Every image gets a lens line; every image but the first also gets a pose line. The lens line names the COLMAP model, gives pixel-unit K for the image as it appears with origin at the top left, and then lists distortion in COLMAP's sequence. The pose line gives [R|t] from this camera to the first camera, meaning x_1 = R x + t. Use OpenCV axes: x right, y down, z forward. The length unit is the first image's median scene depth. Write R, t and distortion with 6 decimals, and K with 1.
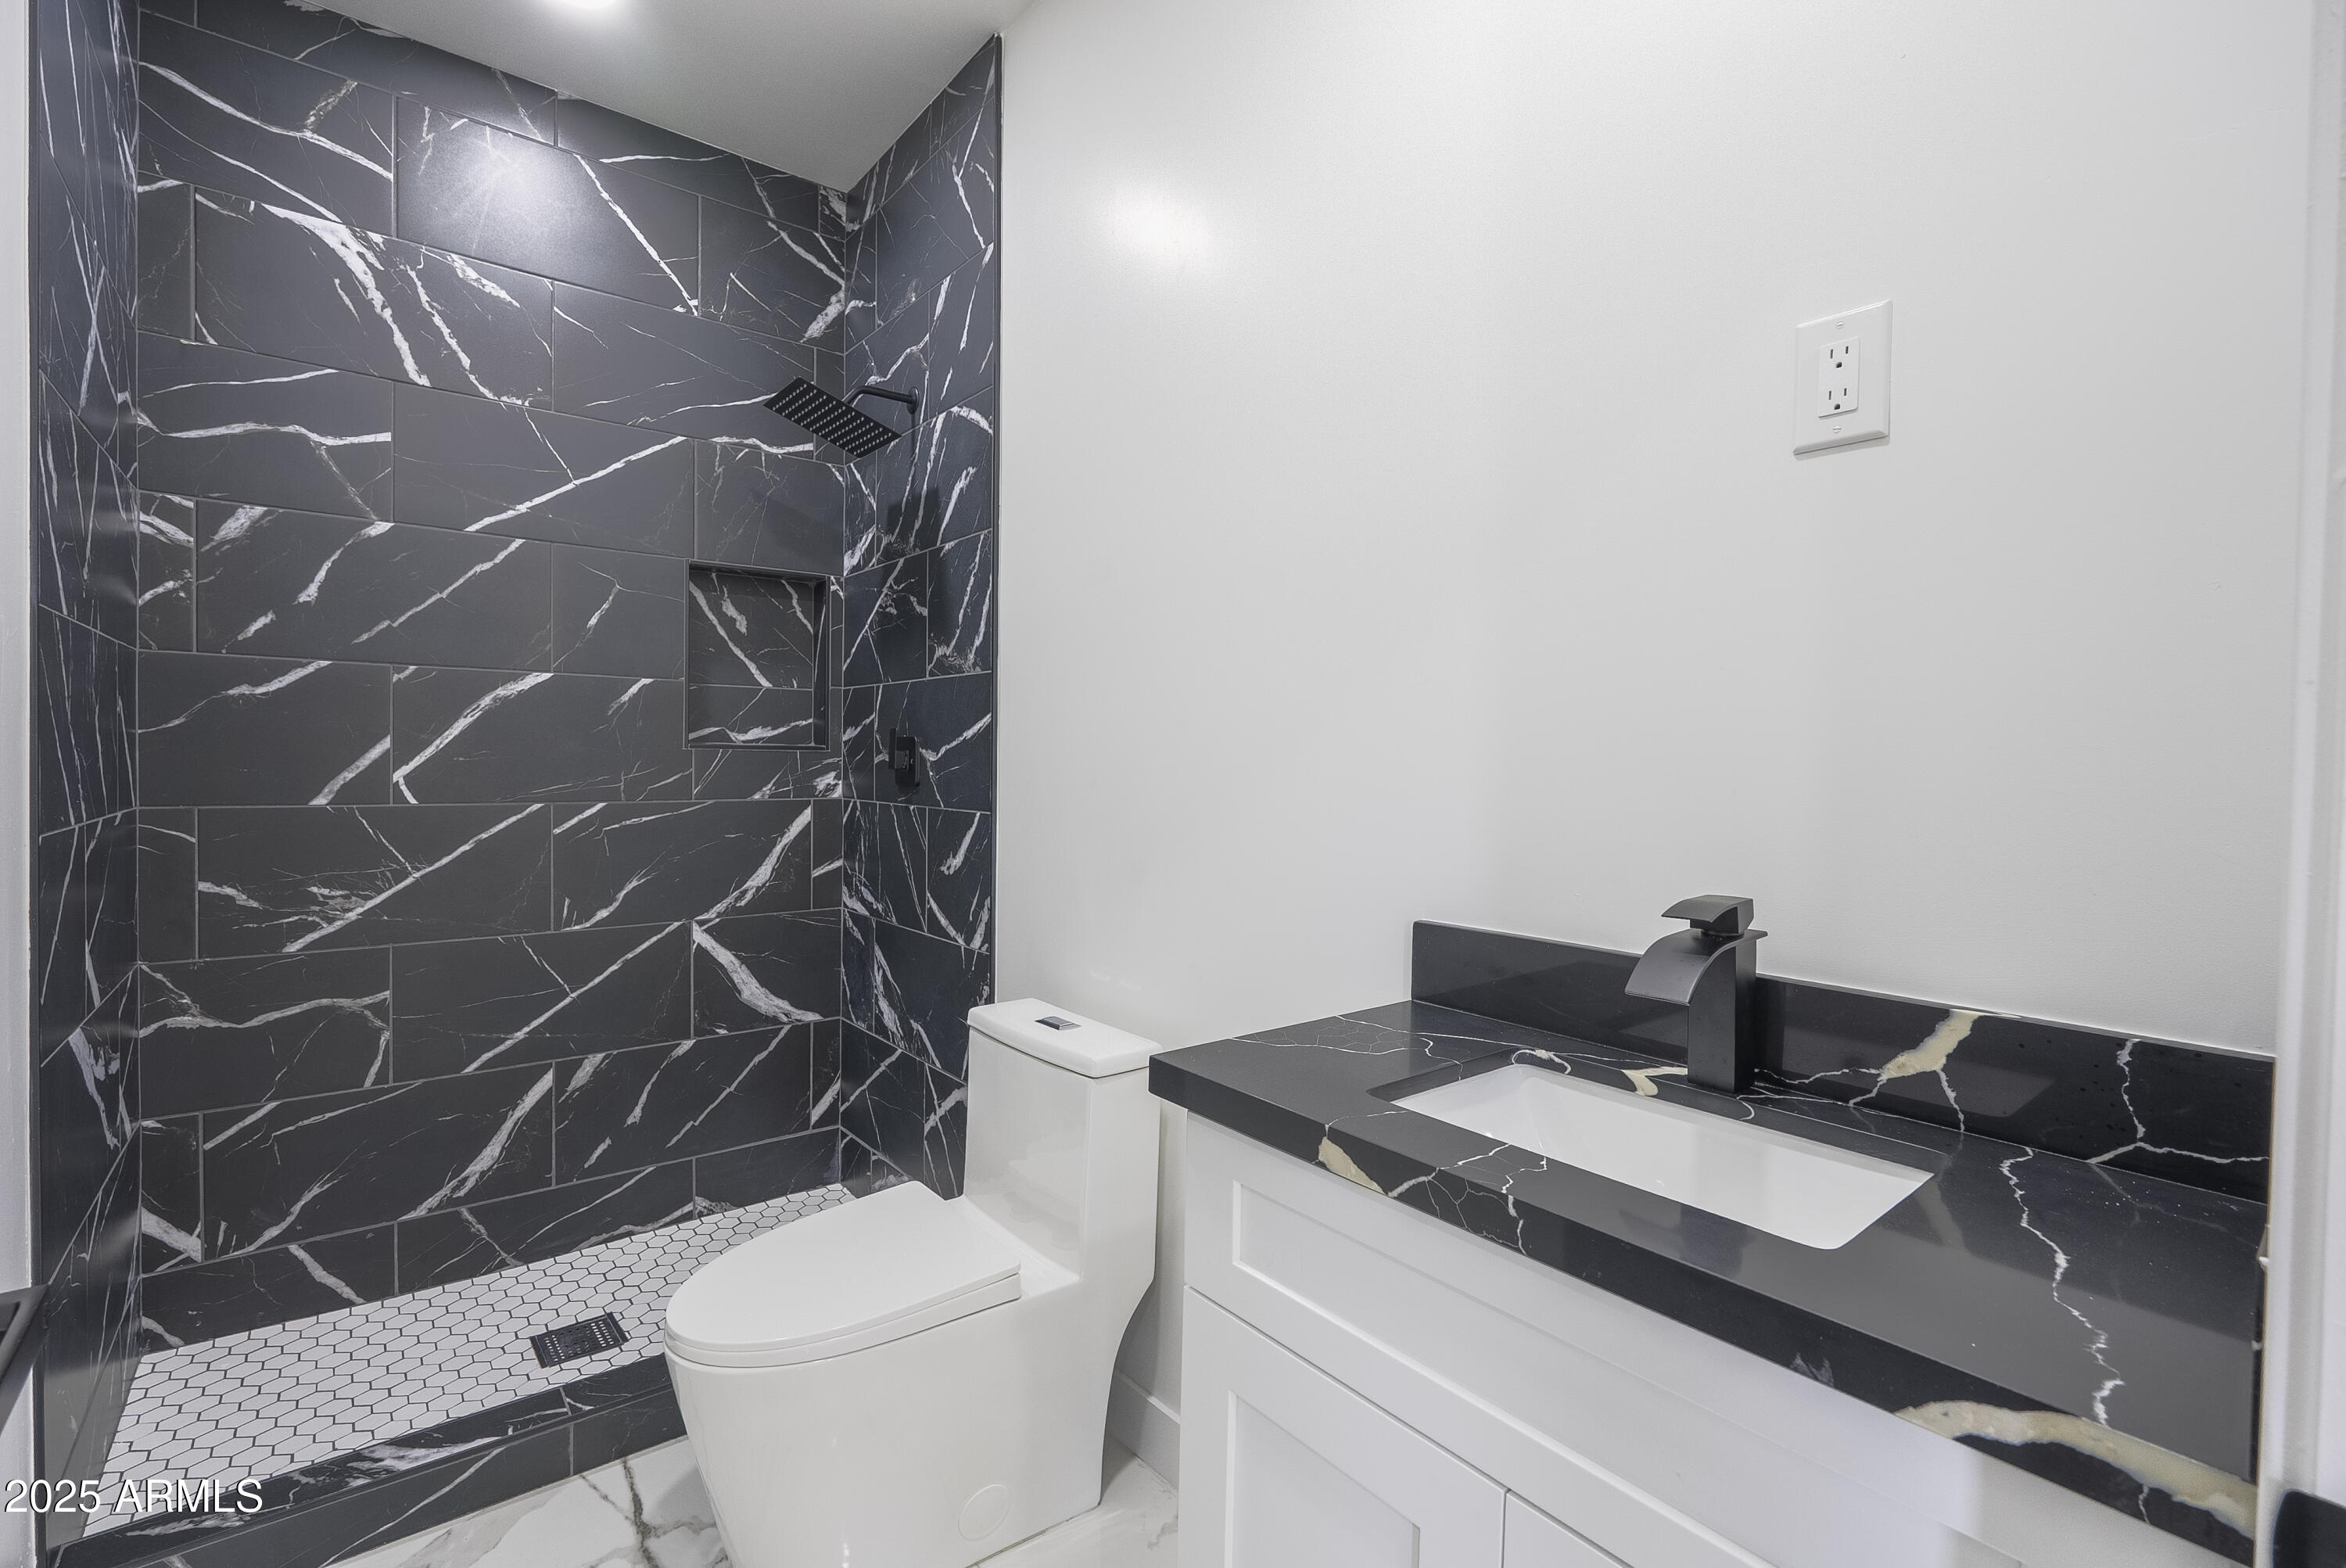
lens RADIAL K [[1038.7, 0, 1168.2], [0, 1038.7, 776.1], [0, 0, 1]] dist [-0.006573, 0.001225]
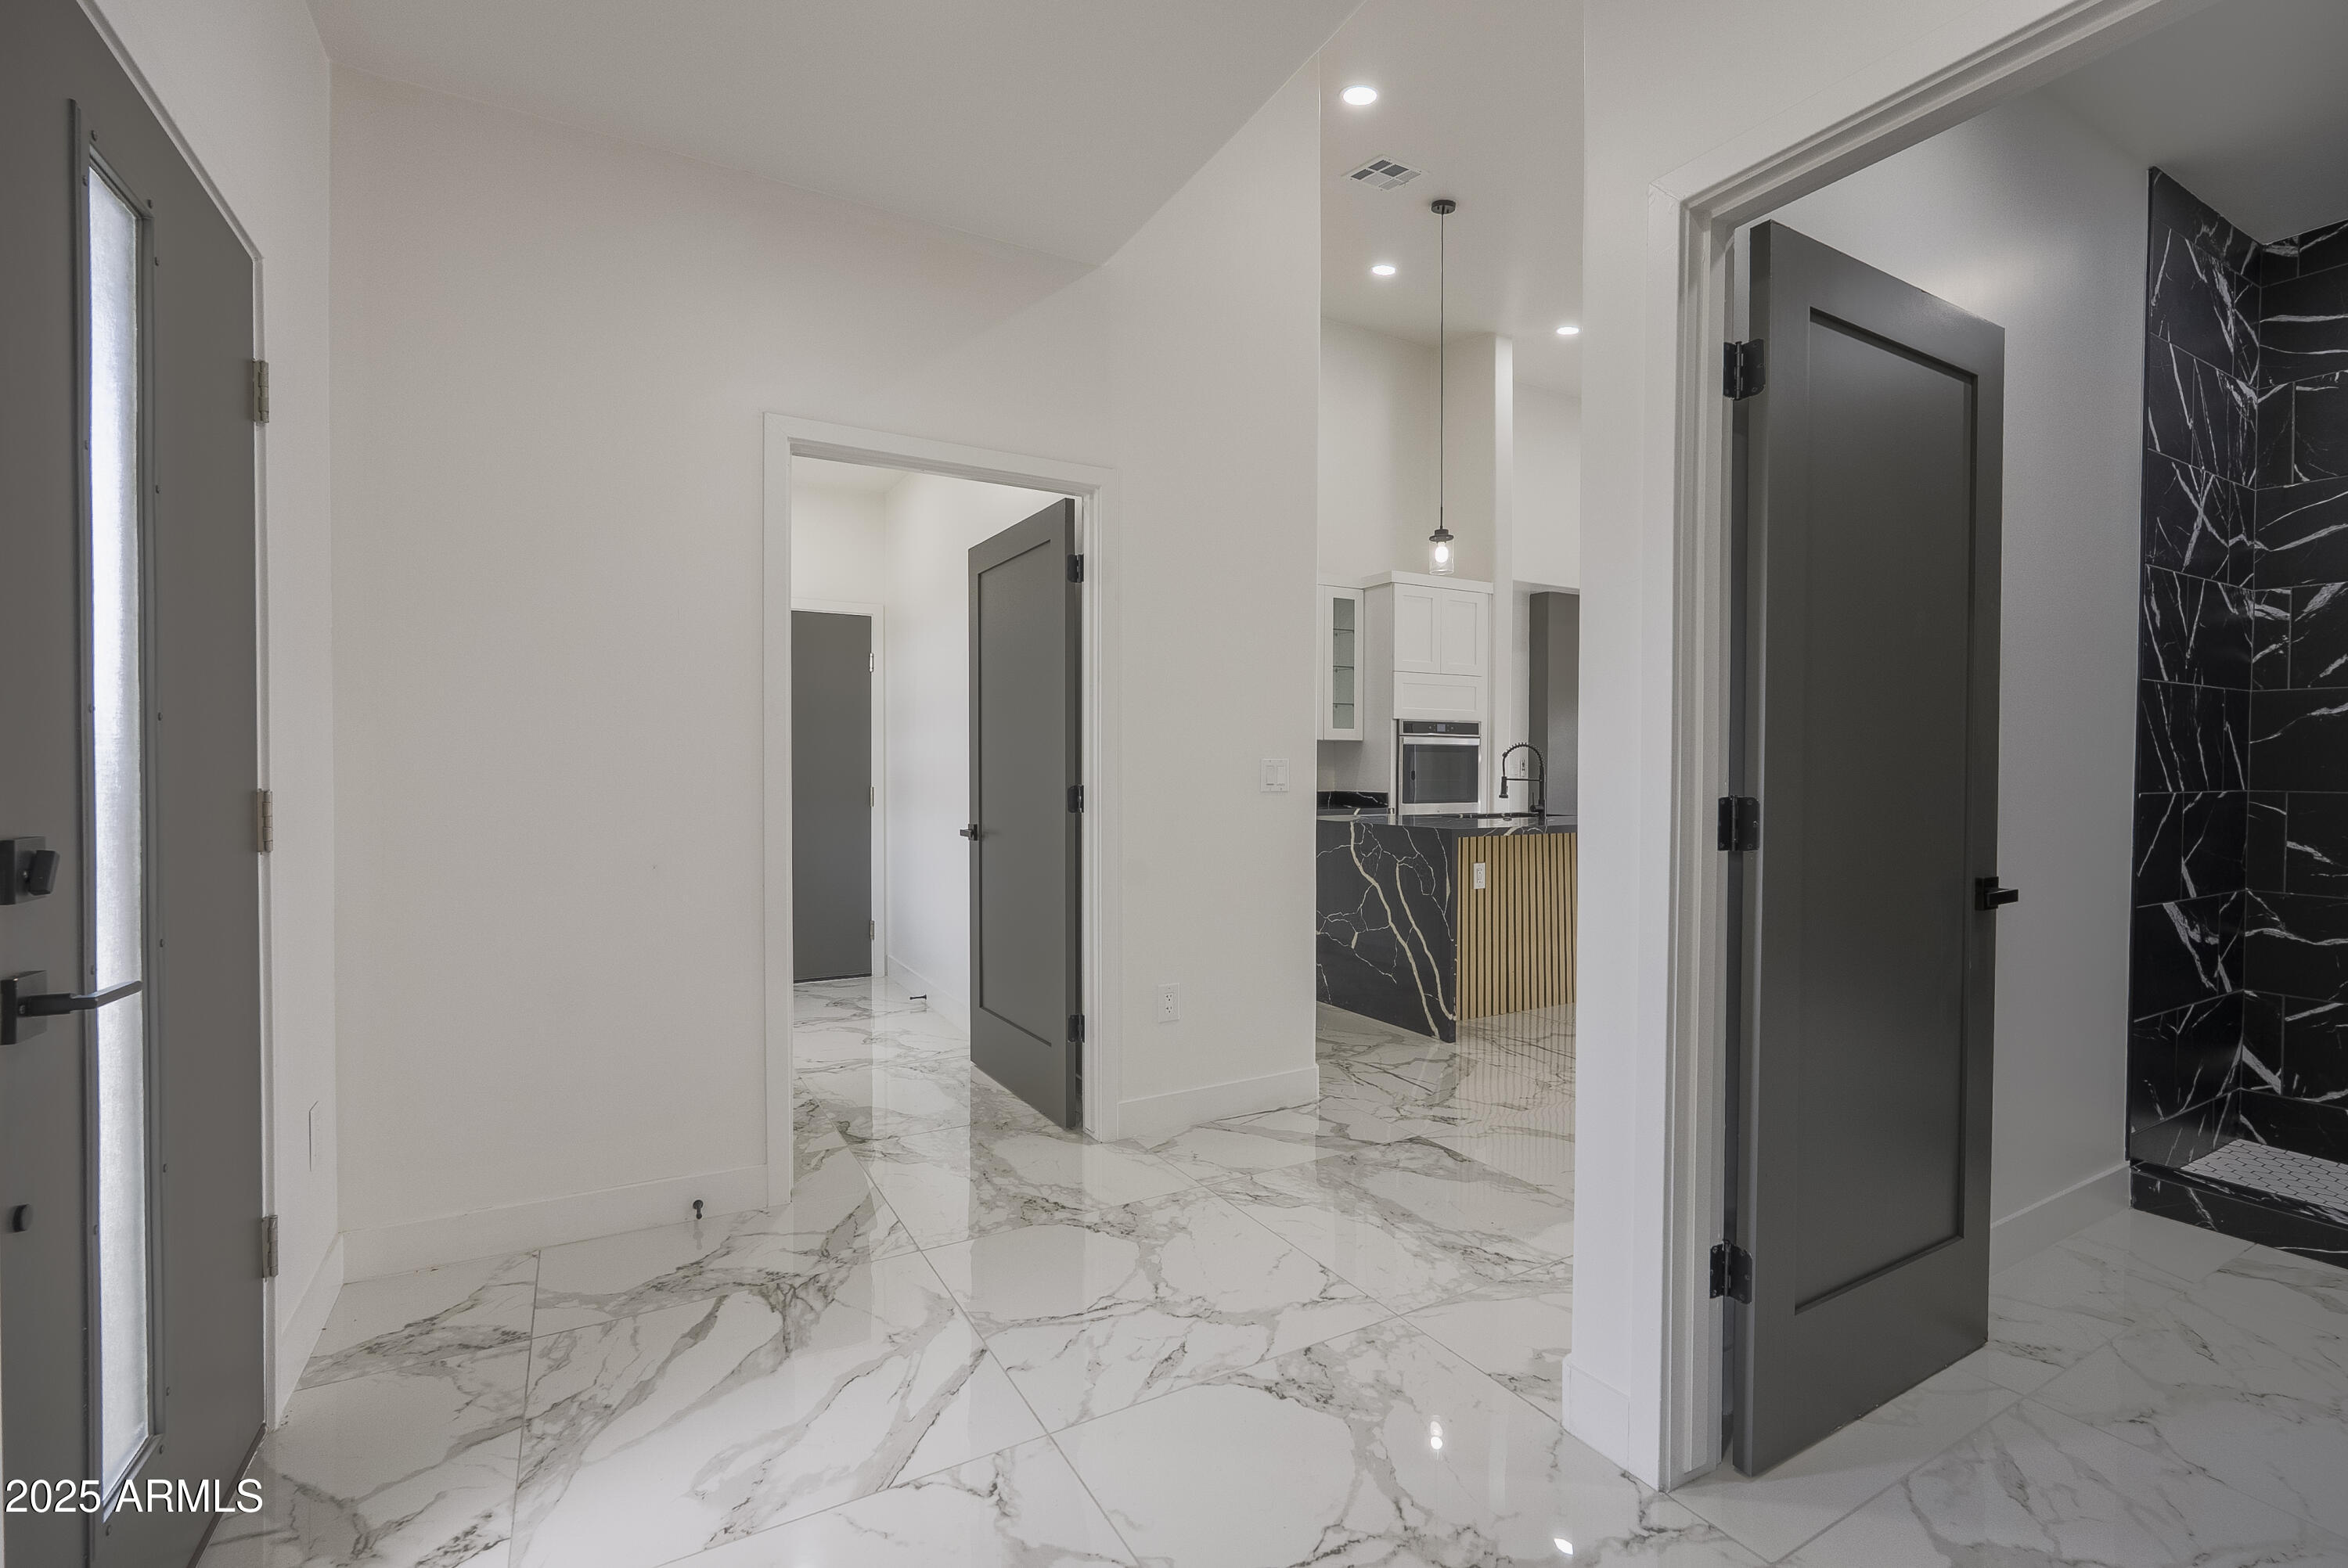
lens RADIAL K [[1039.4, 0, 1176.6], [0, 1039.4, 788.4], [0, 0, 1]] dist [-0.006573, 0.001225]
pose [[-0.155376, 0.009935, -0.987805, 0.810437], [-0.024335, 0.999607, 0.013882, 0.044702], [0.987556, 0.026195, -0.155073, -0.371071]]
